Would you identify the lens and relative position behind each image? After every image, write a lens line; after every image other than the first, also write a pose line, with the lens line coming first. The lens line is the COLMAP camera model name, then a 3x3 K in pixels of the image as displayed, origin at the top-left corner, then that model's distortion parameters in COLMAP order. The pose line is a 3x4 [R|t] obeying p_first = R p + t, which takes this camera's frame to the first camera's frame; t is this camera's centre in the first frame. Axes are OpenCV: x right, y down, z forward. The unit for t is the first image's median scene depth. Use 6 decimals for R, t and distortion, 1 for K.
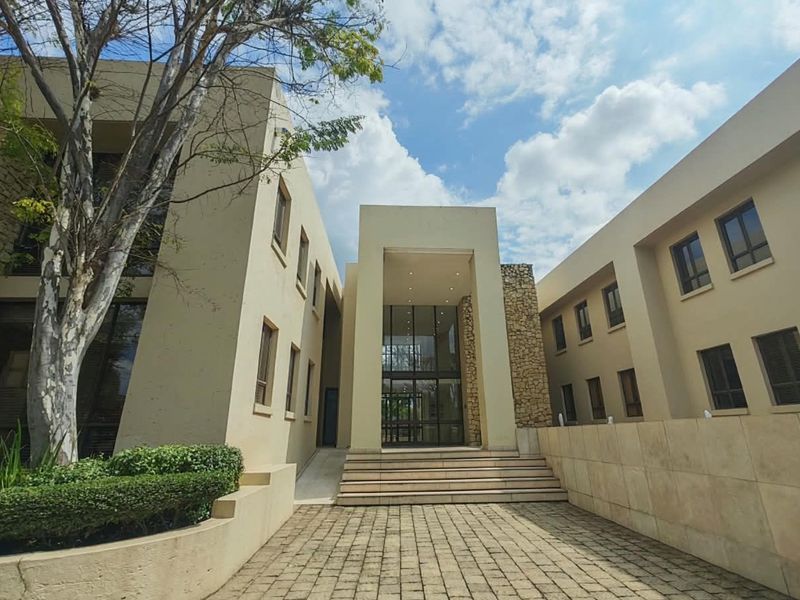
lens RADIAL K [[412.1, 0, 399.9], [0, 412.1, 295.1], [0, 0, 1]] dist [0.003783, 0.000559]
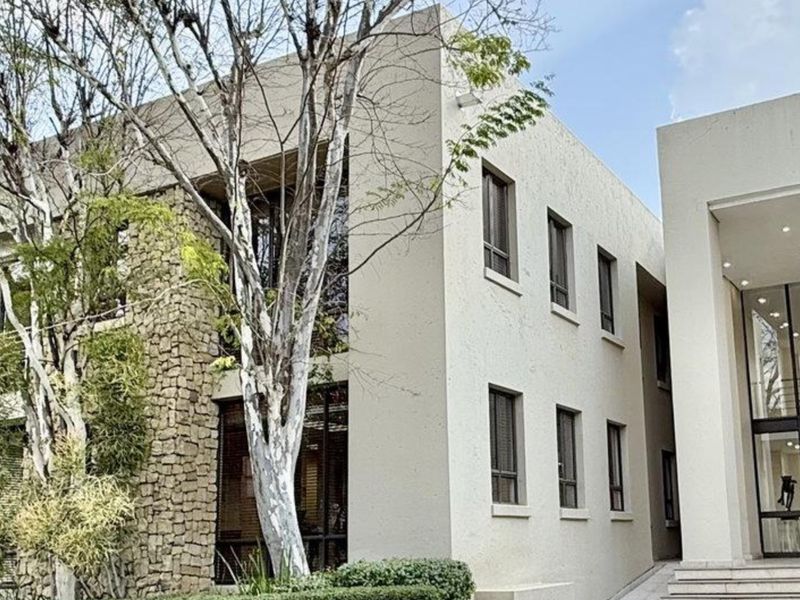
lens RADIAL K [[1220.2, 0, 400.0], [0, 1220.2, 300.0], [0, 0, 1]] dist [-0.003611, 0.044721]
pose [[0.802858, -0.128348, -0.582190, 1.180083], [0.211504, 0.974350, 0.076868, -0.421218], [0.557391, -0.184849, 0.809411, -1.132188]]
